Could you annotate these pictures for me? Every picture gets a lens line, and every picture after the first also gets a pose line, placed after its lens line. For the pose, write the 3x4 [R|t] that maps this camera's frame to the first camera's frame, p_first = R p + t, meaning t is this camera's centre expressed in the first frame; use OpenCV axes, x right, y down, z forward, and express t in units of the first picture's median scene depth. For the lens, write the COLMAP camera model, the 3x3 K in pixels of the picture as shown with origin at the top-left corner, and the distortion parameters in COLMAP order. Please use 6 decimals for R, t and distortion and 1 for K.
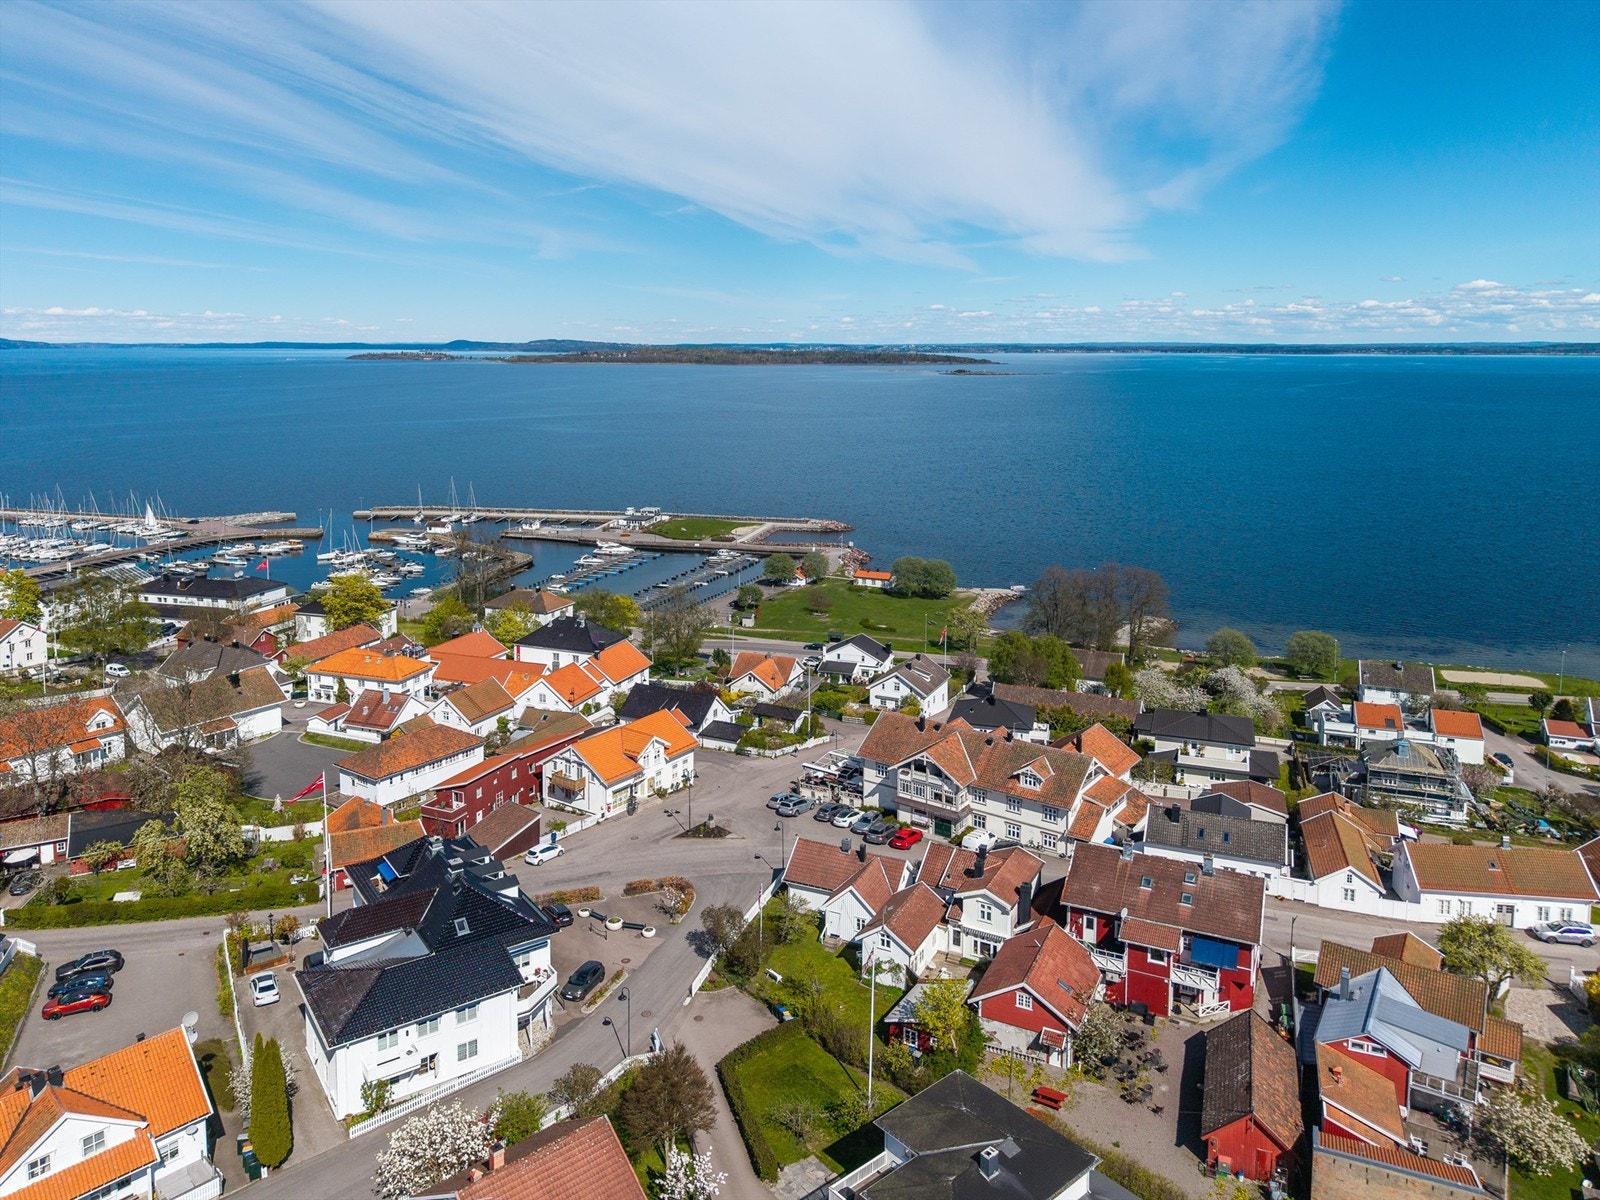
lens RADIAL K [[1084.1, 0, 812.6], [0, 1084.1, 602.7], [0, 0, 1]] dist [0.016360, -0.013822]
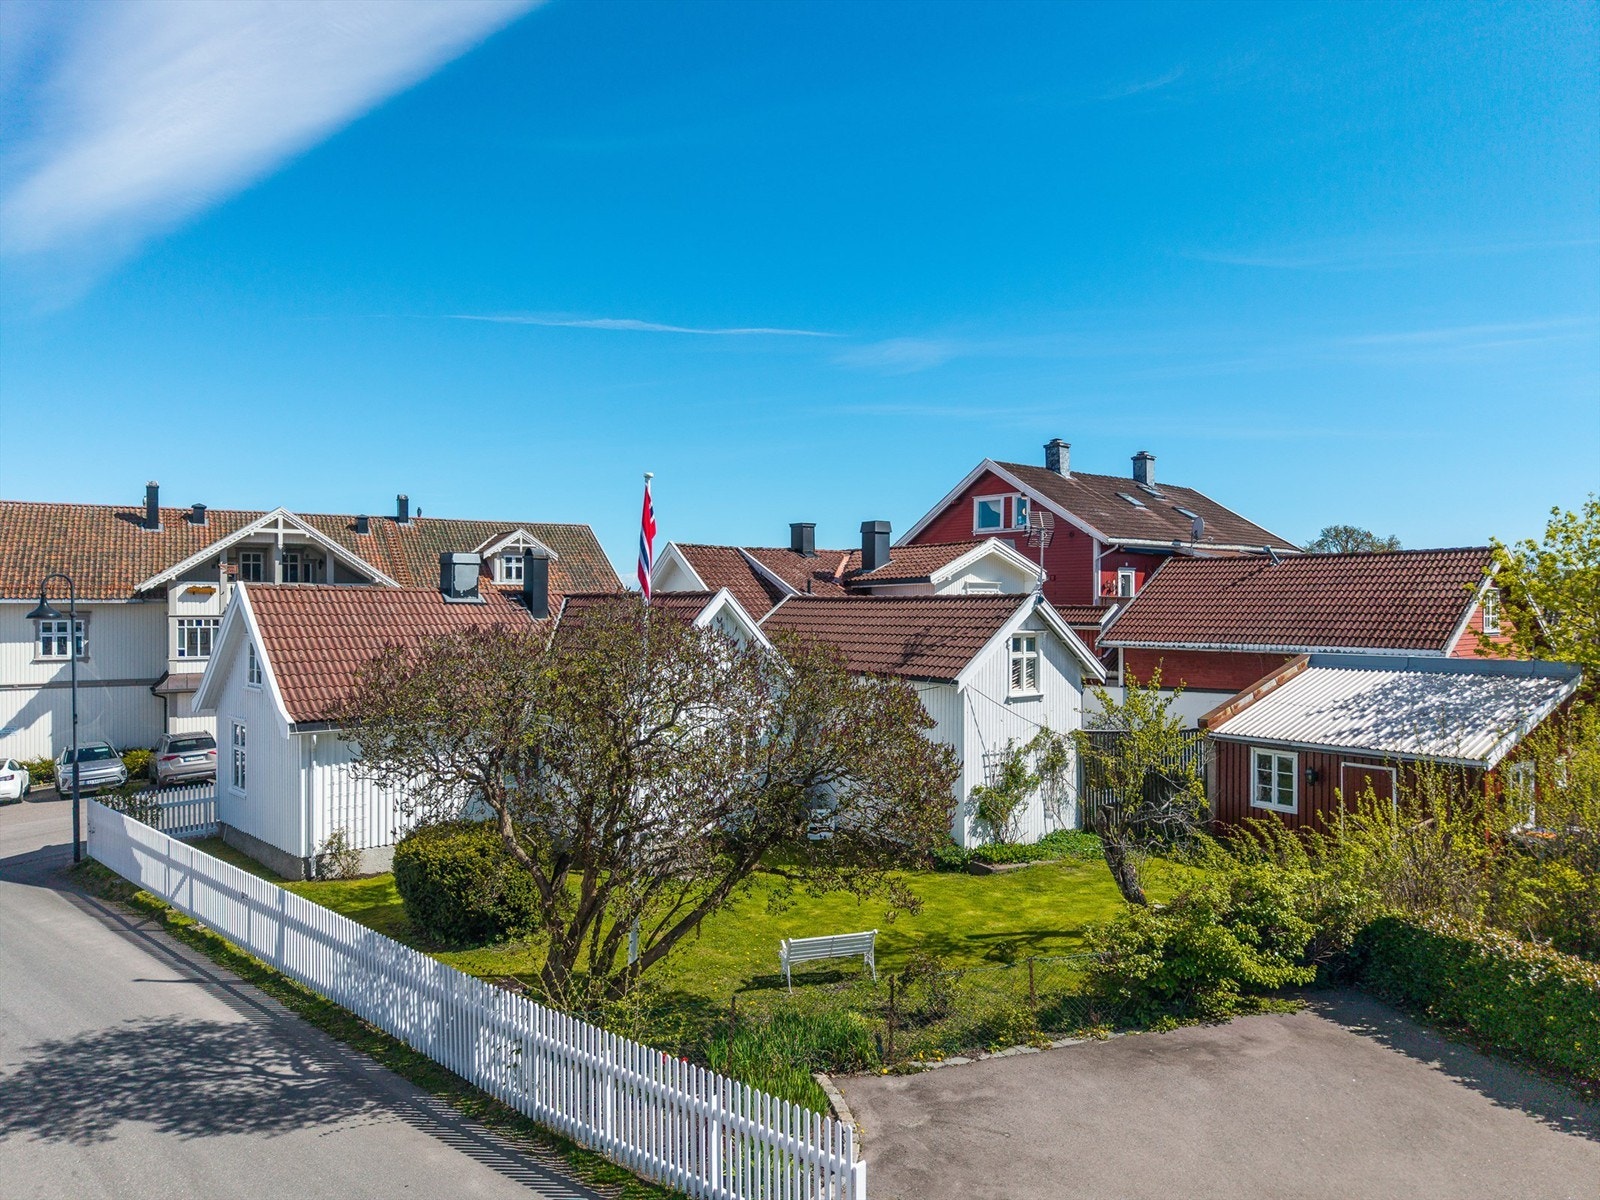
lens RADIAL K [[1084.1, 0, 787.0], [0, 1084.1, 605.6], [0, 0, 1]] dist [0.016360, -0.013822]
pose [[0.413229, -0.008885, 0.910584, -0.142450], [0.214454, 0.972777, -0.087829, 0.219551], [-0.885015, 0.231572, 0.403885, 0.667630]]
